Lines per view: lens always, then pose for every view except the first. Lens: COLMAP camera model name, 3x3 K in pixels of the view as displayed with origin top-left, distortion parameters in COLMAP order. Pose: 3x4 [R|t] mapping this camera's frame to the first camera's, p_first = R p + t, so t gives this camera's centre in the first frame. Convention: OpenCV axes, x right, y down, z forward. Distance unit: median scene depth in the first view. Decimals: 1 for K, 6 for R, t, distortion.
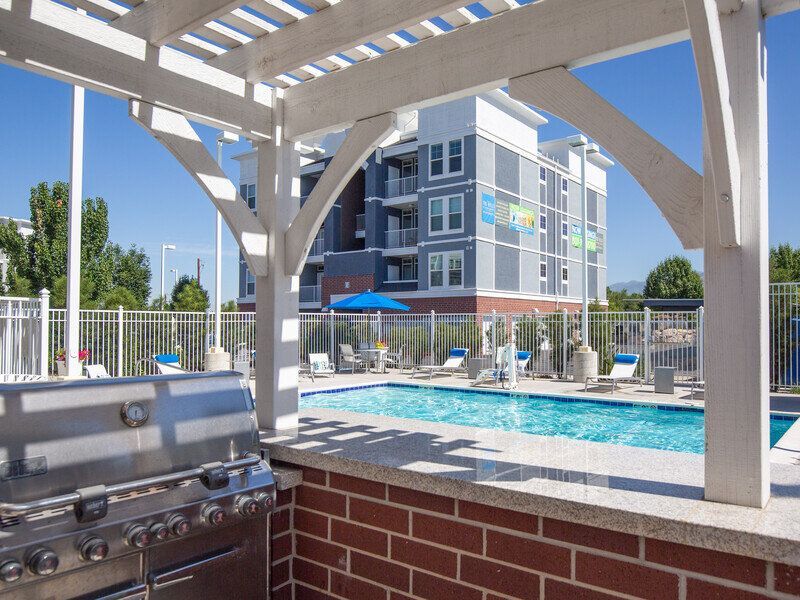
lens RADIAL K [[611.4, 0, 400.0], [0, 611.4, 300.0], [0, 0, 1]] dist [-0.039751, 0.001630]
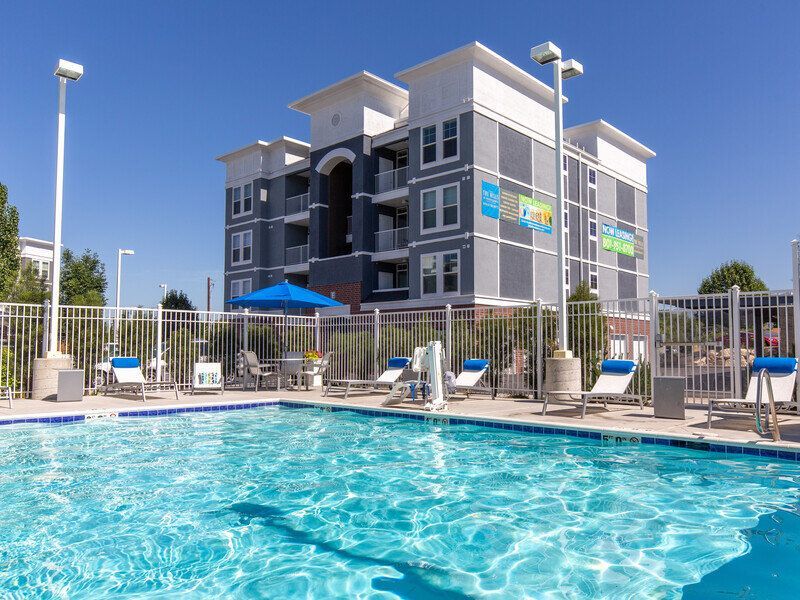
lens RADIAL K [[621.8, 0, 400.0], [0, 621.8, 300.0], [0, 0, 1]] dist [-0.004691, -0.005651]
pose [[0.995923, -0.006867, -0.089942, 0.095830], [0.002478, 0.998805, -0.048814, 0.027599], [0.090170, 0.048392, 0.994750, 0.148517]]
